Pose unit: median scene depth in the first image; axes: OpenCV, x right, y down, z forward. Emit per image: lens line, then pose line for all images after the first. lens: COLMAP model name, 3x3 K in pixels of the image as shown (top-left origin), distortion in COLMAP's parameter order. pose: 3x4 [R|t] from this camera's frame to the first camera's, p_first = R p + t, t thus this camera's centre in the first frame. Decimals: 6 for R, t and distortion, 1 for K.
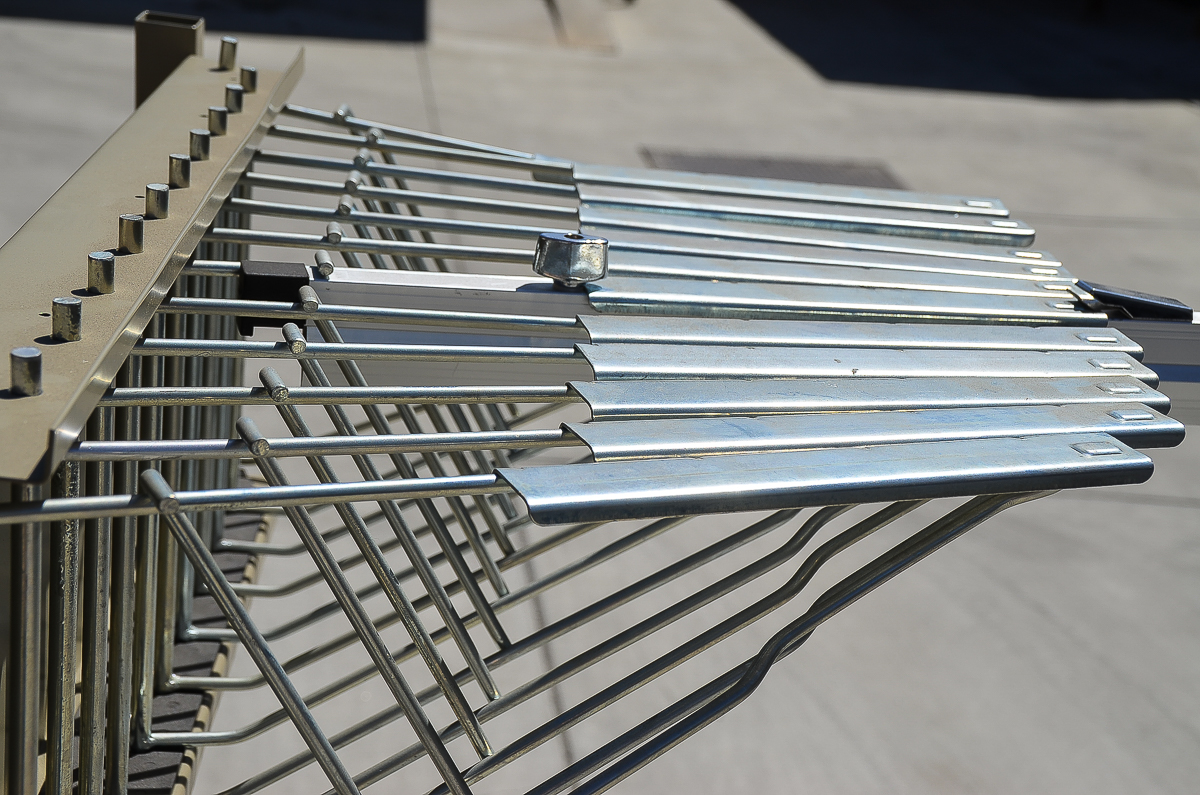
lens RADIAL K [[2197.0, 0, 600.0], [0, 2197.0, 397.5], [0, 0, 1]] dist [0.341454, 0.032881]
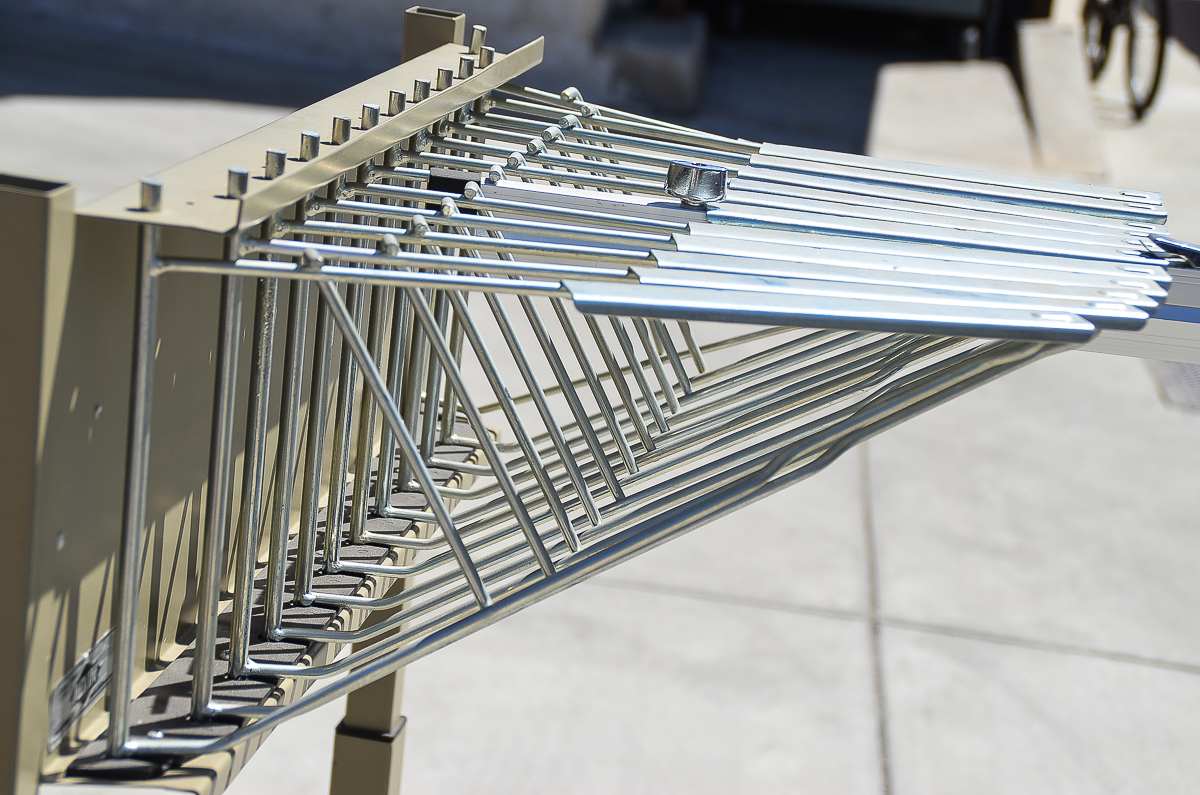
lens RADIAL K [[2728.9, 0, 600.0], [0, 2728.9, 397.5], [0, 0, 1]] dist [0.576997, 0.120703]
pose [[0.982610, 0.061591, -0.175169, 0.208773], [-0.074730, 0.994785, -0.069420, 0.165238], [0.169979, 0.081303, 0.982088, -0.494726]]
